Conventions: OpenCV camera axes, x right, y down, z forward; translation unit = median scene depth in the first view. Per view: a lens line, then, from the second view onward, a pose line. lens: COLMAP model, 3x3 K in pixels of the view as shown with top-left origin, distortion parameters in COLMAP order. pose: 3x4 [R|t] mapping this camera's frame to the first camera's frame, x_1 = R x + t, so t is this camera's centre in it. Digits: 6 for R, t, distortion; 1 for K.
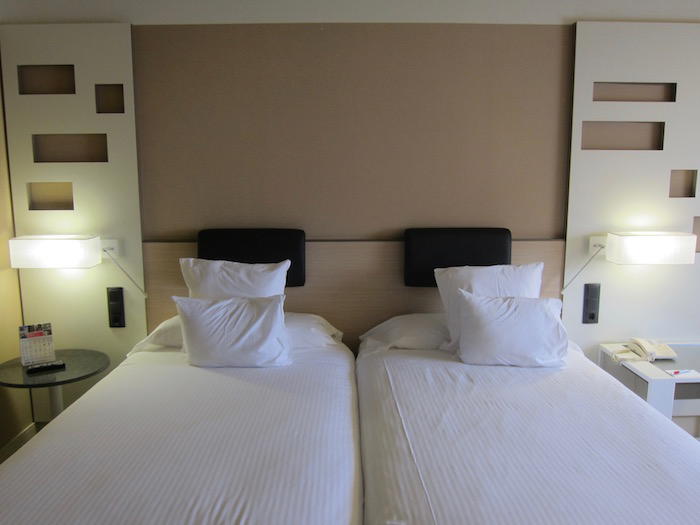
lens RADIAL K [[597.6, 0, 350.1], [0, 597.6, 261.1], [0, 0, 1]] dist [-0.014564, -0.012166]
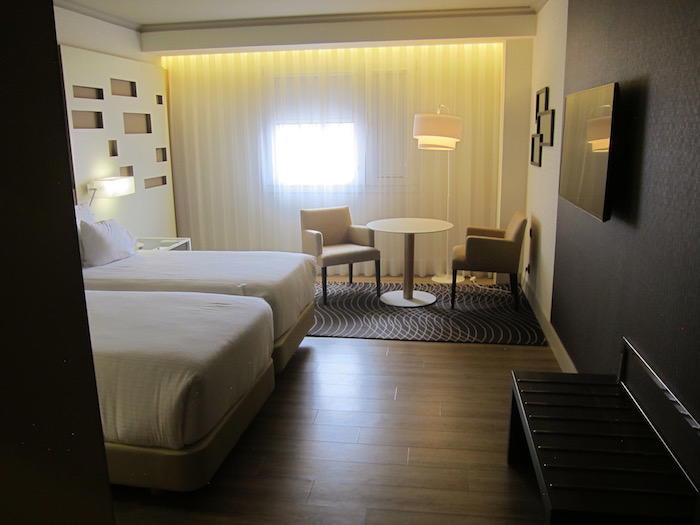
lens RADIAL K [[597.6, 0, 349.3], [0, 597.6, 264.0], [0, 0, 1]] dist [-0.014564, -0.012166]
pose [[0.166381, -0.216728, 0.961949, -1.058182], [0.173323, 0.966786, 0.187840, -0.012557], [-0.970709, 0.135475, 0.198419, 0.044009]]
